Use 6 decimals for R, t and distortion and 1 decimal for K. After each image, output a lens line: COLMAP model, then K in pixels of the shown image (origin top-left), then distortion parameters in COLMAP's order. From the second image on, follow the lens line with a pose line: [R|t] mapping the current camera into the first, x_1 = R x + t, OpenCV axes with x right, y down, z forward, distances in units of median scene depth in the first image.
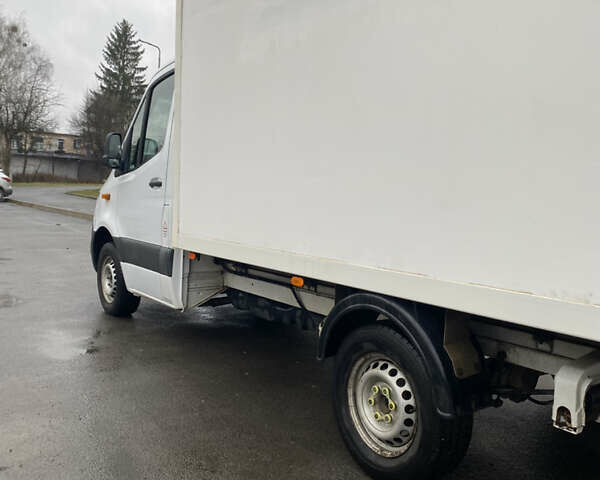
lens RADIAL K [[598.8, 0, 300.0], [0, 598.8, 240.0], [0, 0, 1]] dist [0.092168, -0.210297]
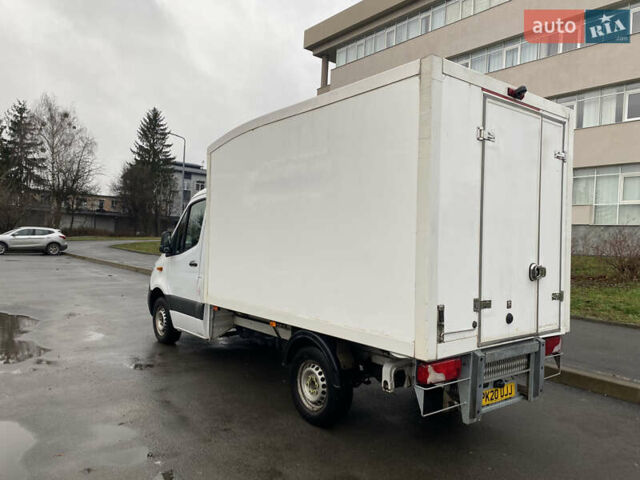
lens RADIAL K [[490.5, 0, 320.0], [0, 490.5, 240.0], [0, 0, 1]] dist [0.006564, -0.004394]
pose [[0.998700, -0.013557, 0.049147, 0.039208], [0.017148, 0.997156, -0.073392, -0.043268], [-0.048012, 0.074139, 0.996091, -0.315586]]
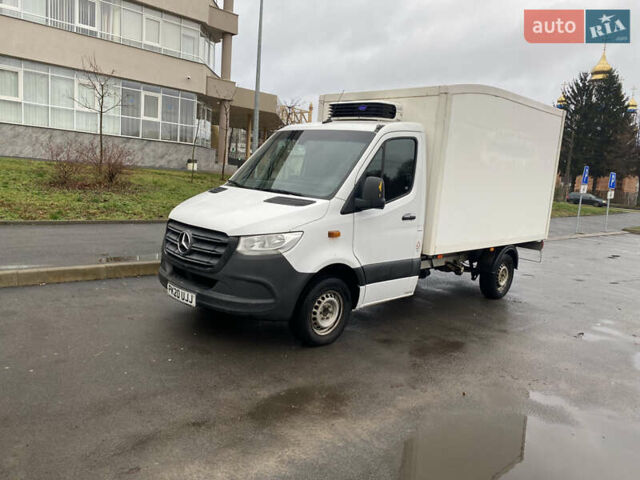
lens RADIAL K [[490.5, 0, 320.0], [0, 490.5, 240.0], [0, 0, 1]] dist [0.006564, -0.004394]
pose [[-0.138541, -0.196862, 0.970594, -1.074629], [0.002675, 0.979966, 0.199145, -0.217885], [-0.990353, 0.030186, -0.135238, 1.089311]]
